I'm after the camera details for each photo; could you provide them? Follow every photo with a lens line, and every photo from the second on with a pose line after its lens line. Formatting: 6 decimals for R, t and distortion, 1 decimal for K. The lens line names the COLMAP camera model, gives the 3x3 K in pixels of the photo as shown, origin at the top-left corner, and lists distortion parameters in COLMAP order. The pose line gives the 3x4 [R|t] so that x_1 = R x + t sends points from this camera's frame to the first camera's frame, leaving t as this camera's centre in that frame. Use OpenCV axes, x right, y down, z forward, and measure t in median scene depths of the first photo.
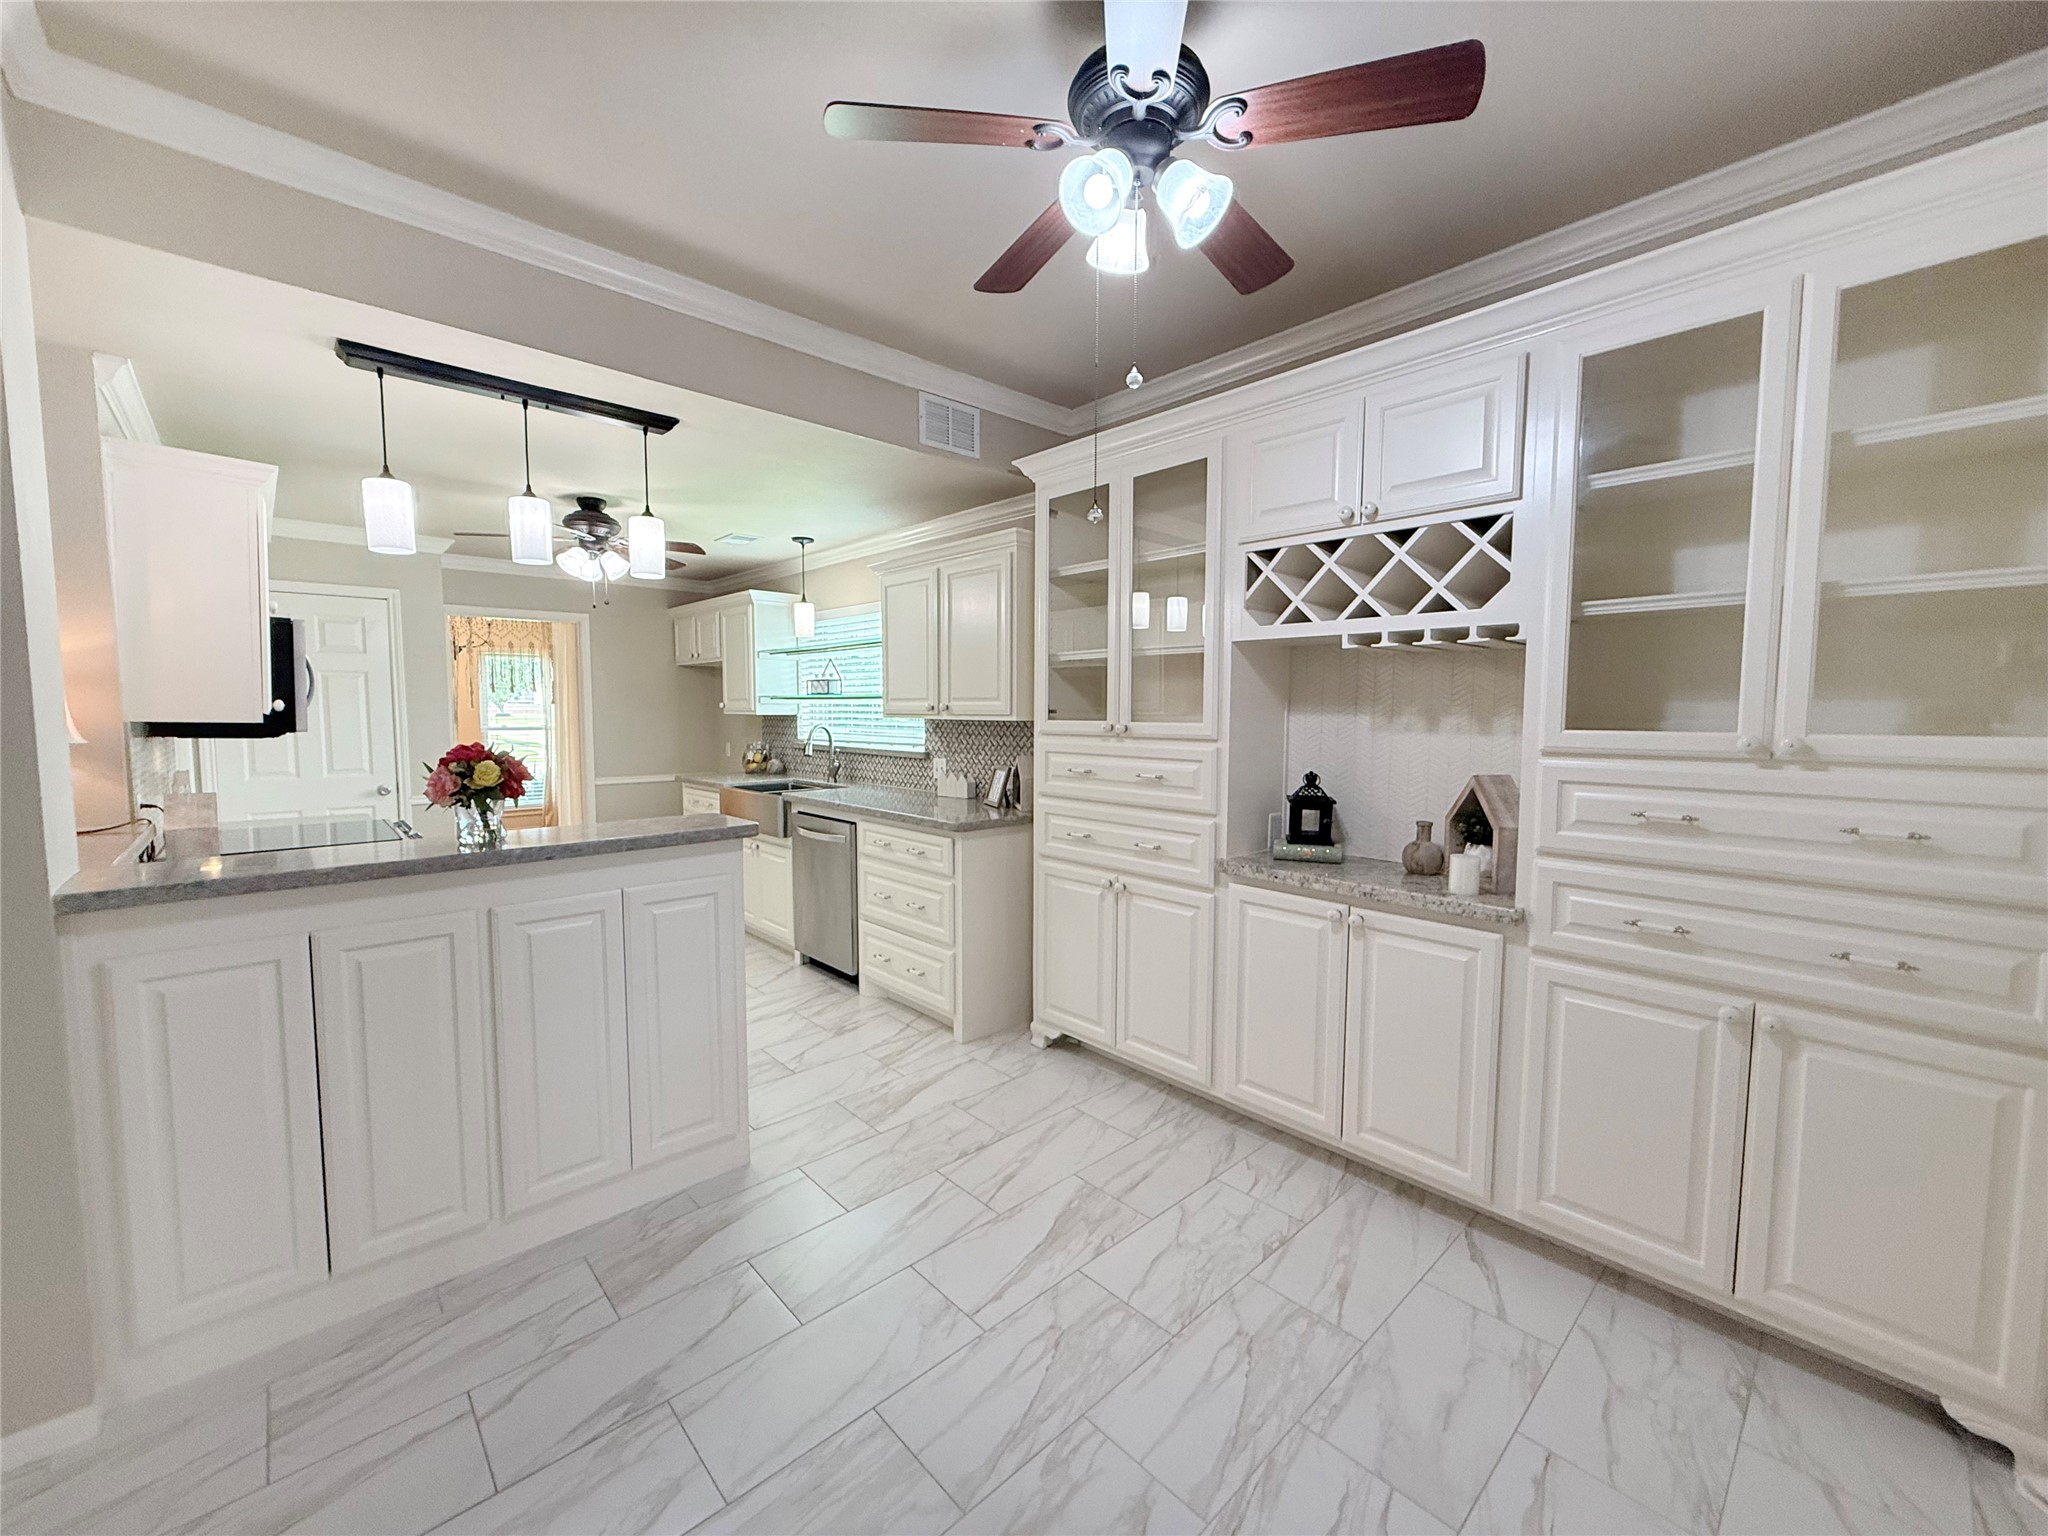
lens RADIAL K [[816.8, 0, 1022.1], [0, 816.8, 768.0], [0, 0, 1]] dist [-0.000716, 0.000336]
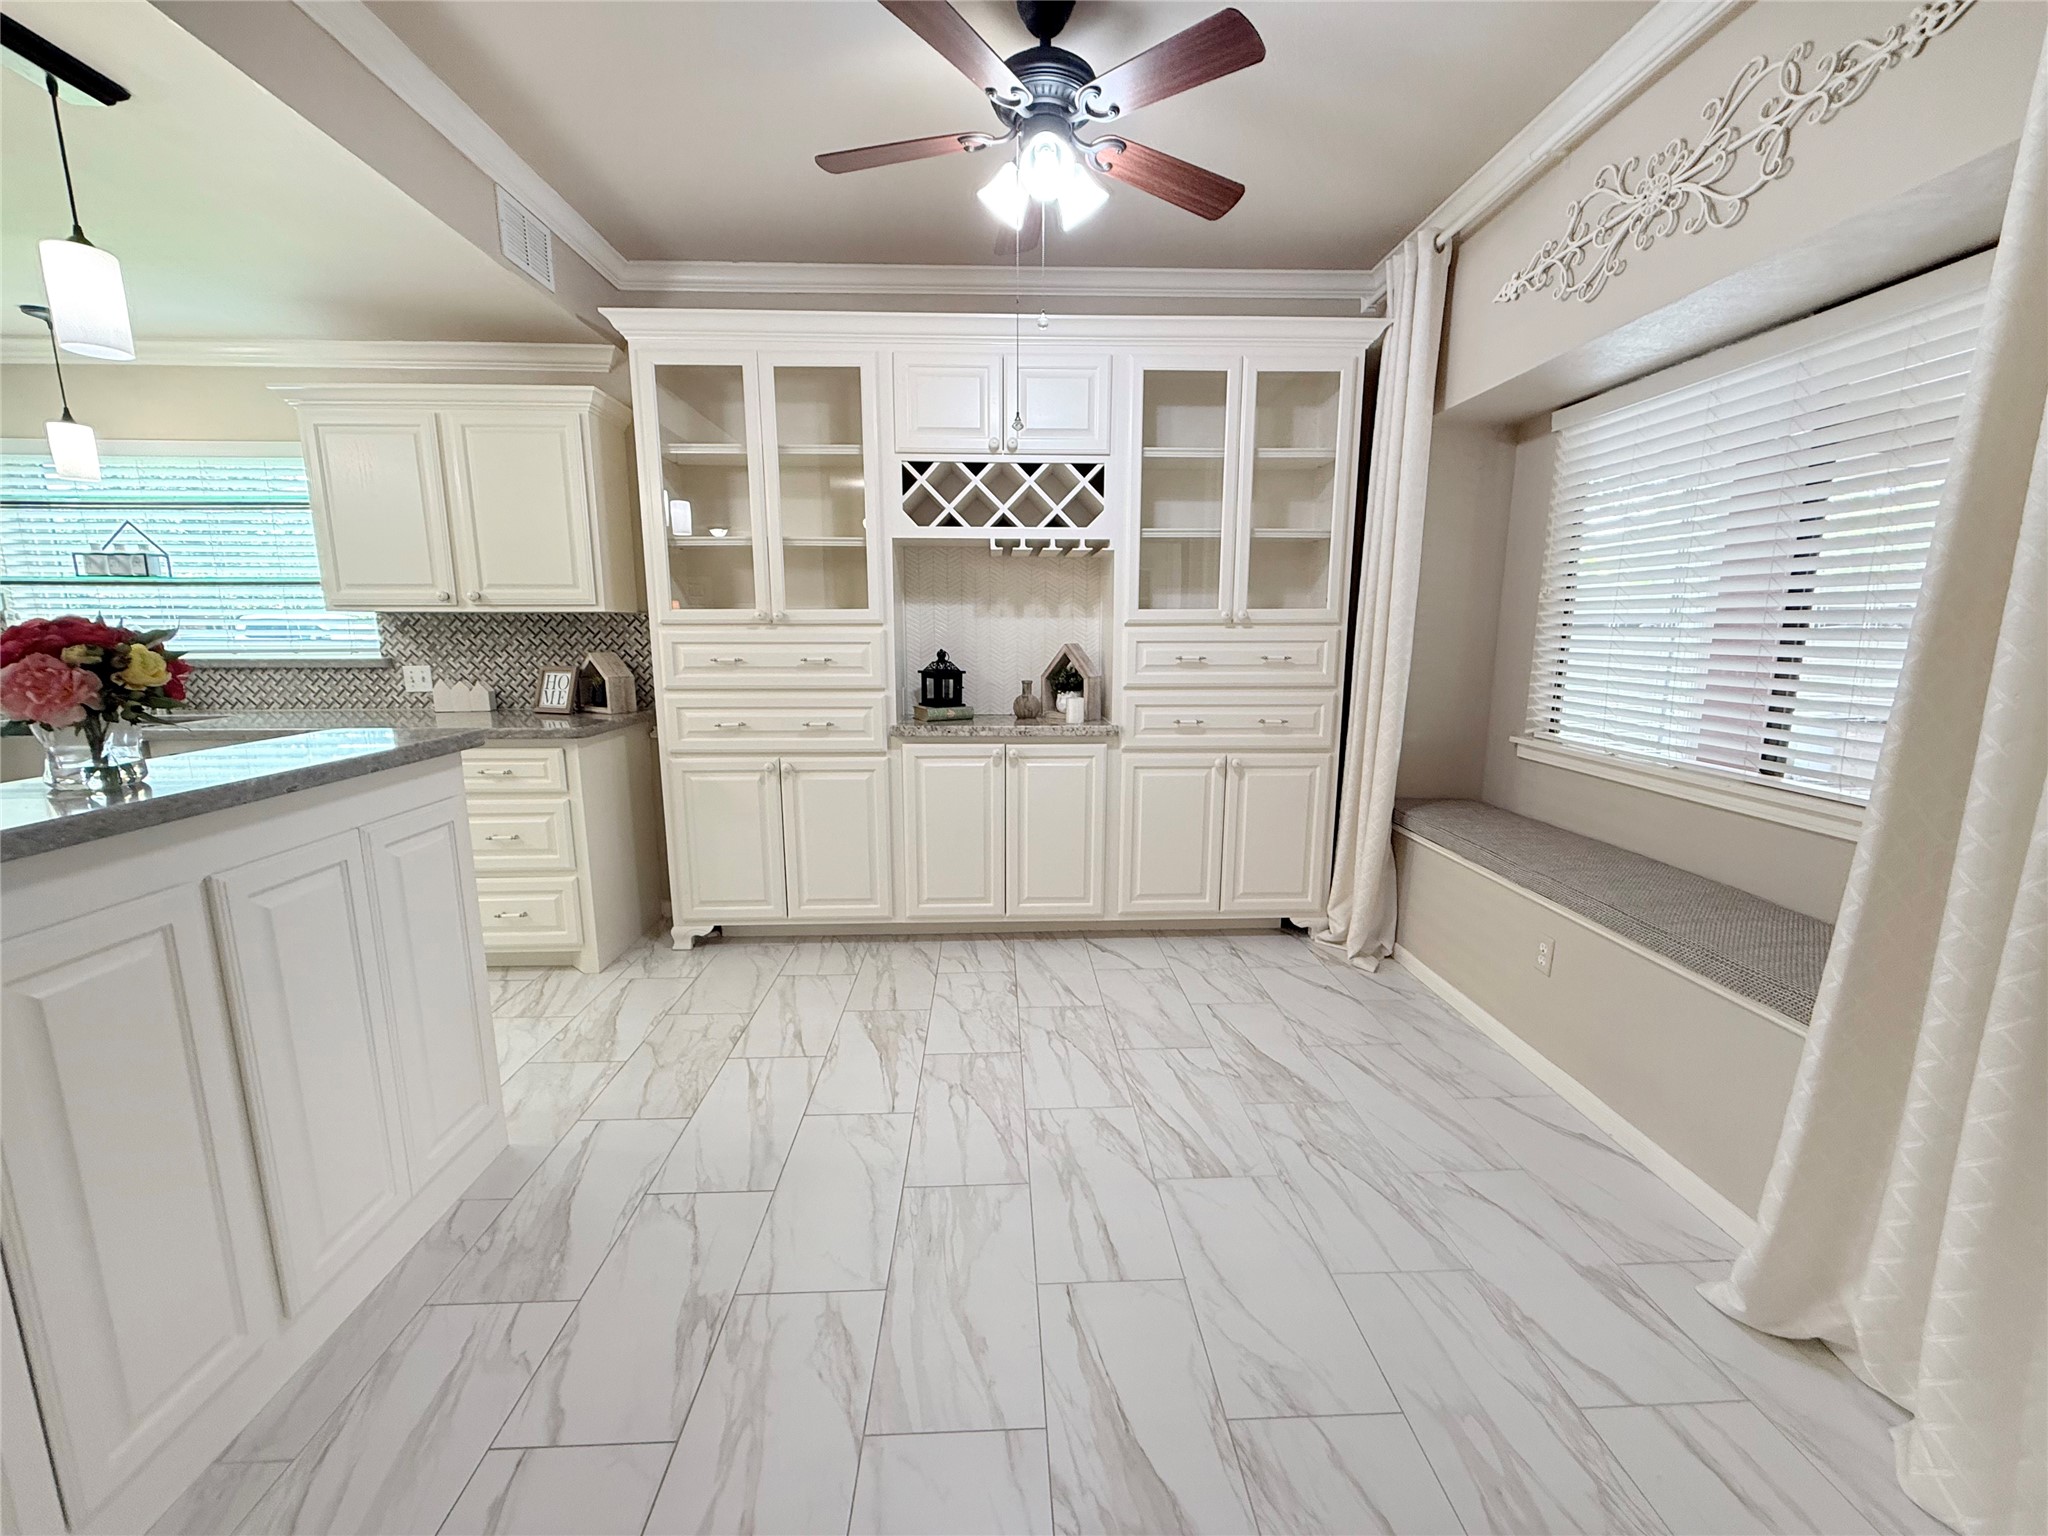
lens RADIAL K [[816.8, 0, 1022.4], [0, 816.8, 768.6], [0, 0, 1]] dist [-0.000716, 0.000336]
pose [[0.648605, -0.134787, 0.749096, -0.442459], [0.058068, 0.990089, 0.127872, 0.026983], [-0.758907, -0.039440, 0.650003, 0.070078]]
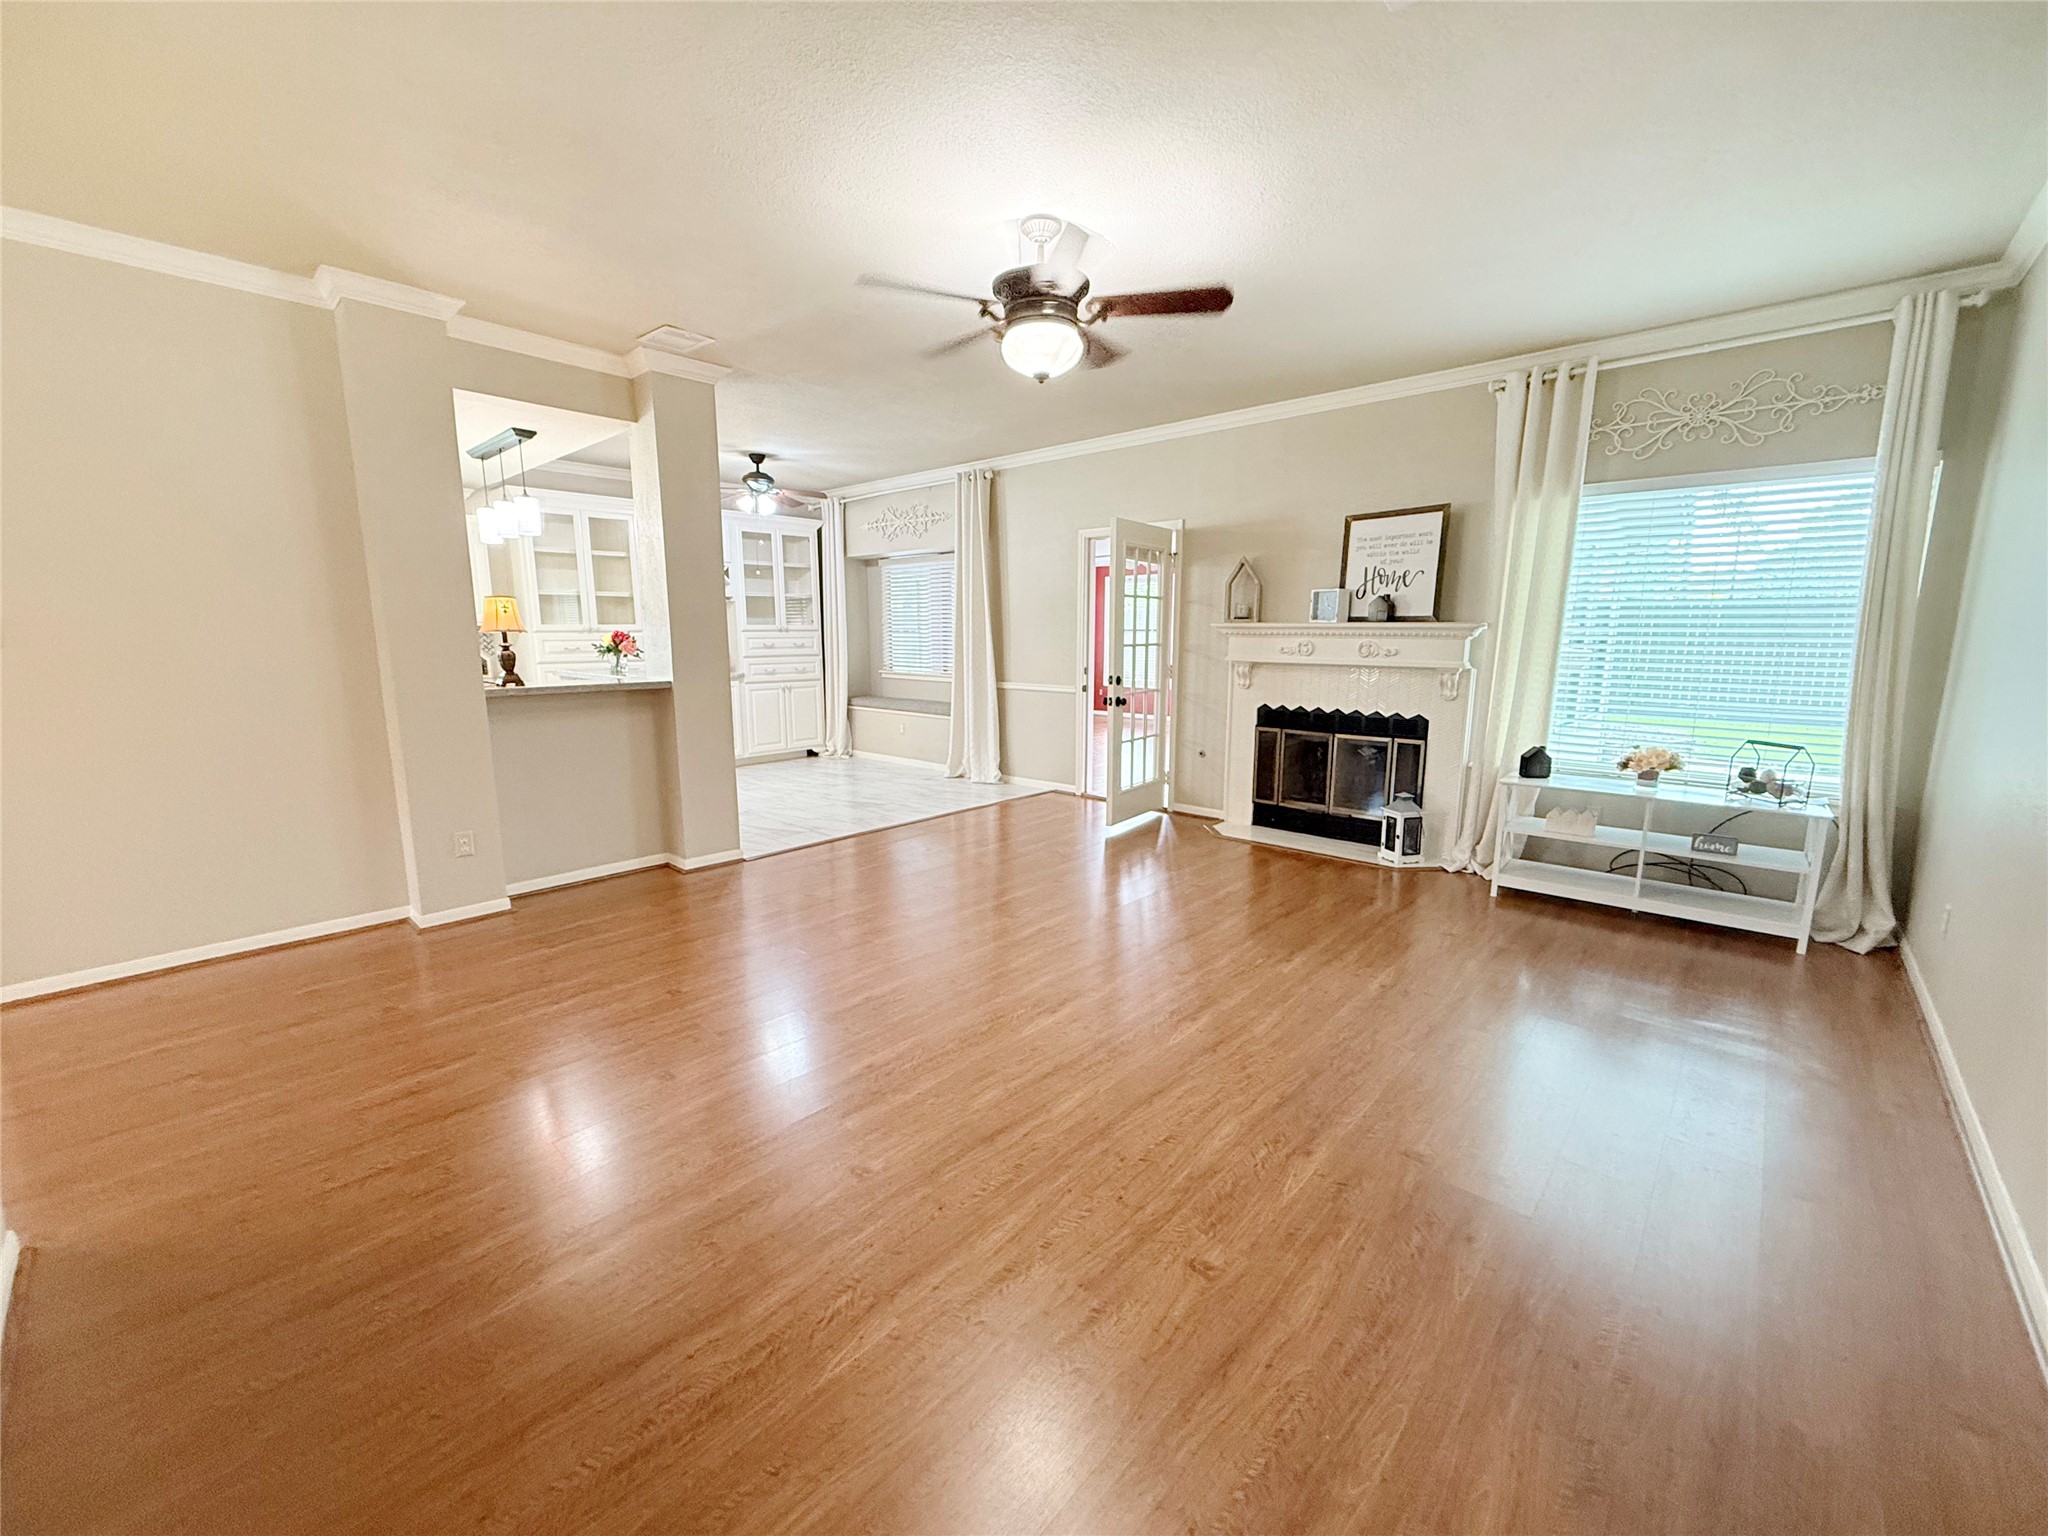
lens RADIAL K [[816.8, 0, 1026.6], [0, 816.8, 776.8], [0, 0, 1]] dist [-0.000716, 0.000336]
pose [[-0.078711, -0.180206, 0.980475, -2.097928], [0.066088, 0.980419, 0.185501, 0.018876], [-0.994704, 0.079399, -0.065260, -0.020769]]
